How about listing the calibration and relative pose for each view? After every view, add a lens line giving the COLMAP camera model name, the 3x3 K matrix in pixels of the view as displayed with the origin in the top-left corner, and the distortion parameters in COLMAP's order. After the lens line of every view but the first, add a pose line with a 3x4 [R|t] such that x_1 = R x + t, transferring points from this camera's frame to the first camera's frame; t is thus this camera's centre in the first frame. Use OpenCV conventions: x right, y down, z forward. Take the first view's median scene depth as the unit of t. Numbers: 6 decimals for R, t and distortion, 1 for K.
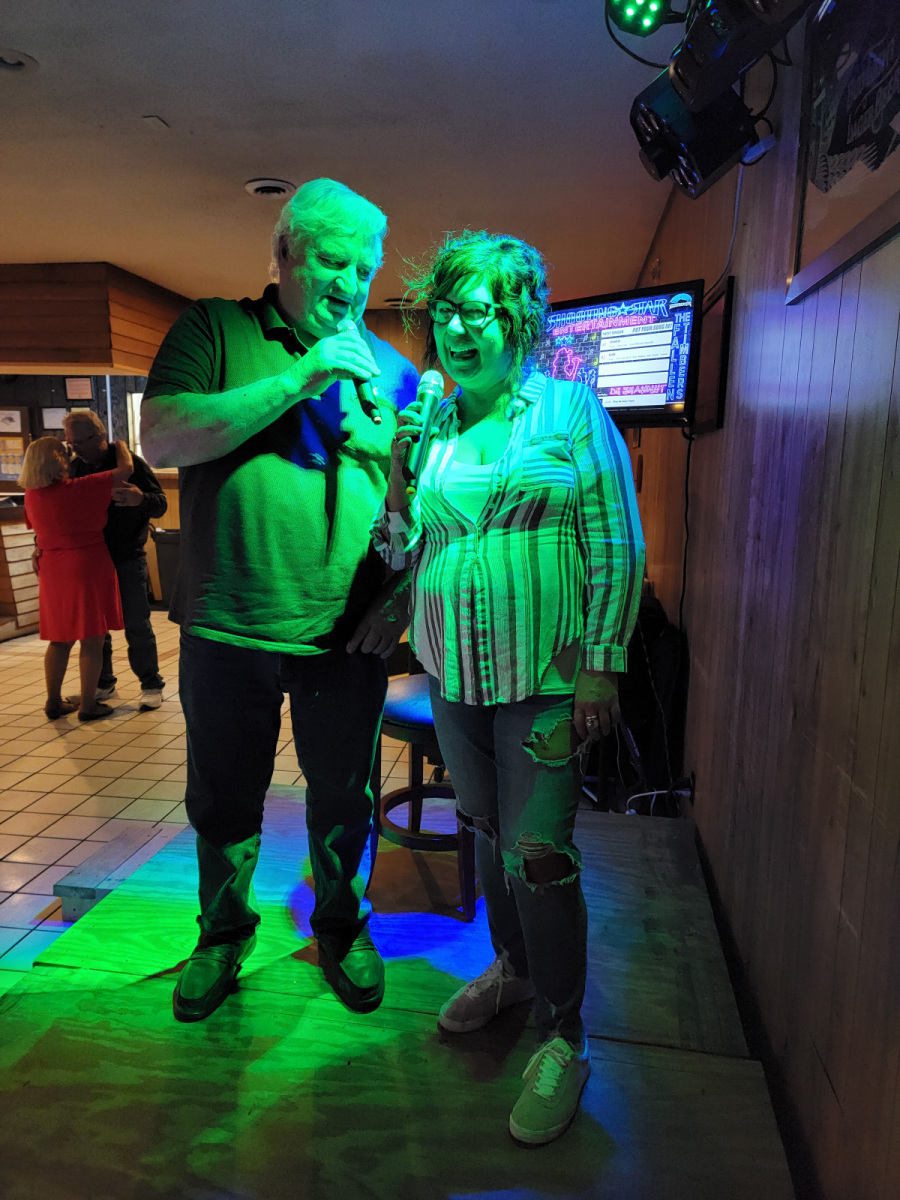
lens RADIAL K [[836.1, 0, 446.3], [0, 836.1, 604.1], [0, 0, 1]] dist [0.102313, -0.086580]
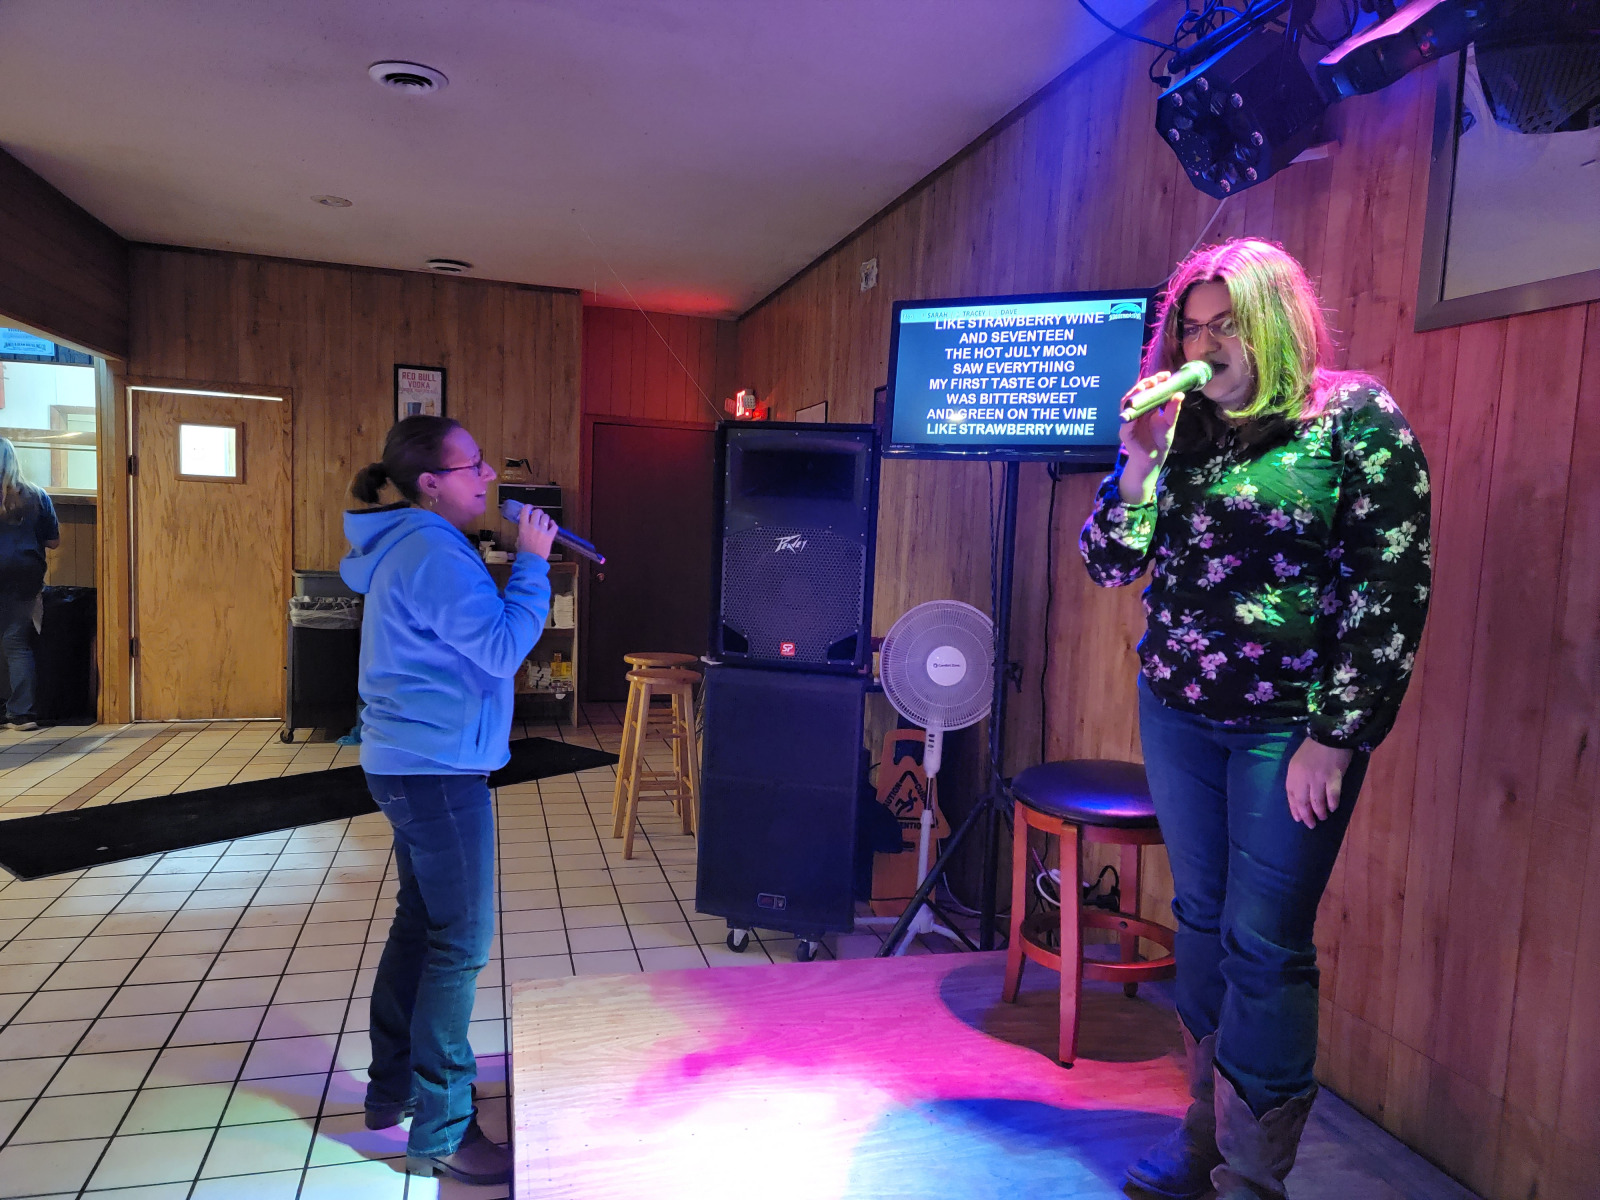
lens RADIAL K [[1114.7, 0, 781.5], [0, 1114.7, 610.2], [0, 0, 1]] dist [0.102313, -0.086580]
pose [[0.916673, -0.002596, 0.399630, -0.533928], [0.031185, 0.997394, -0.065054, -0.010960], [-0.398420, 0.072096, 0.914365, 0.183364]]
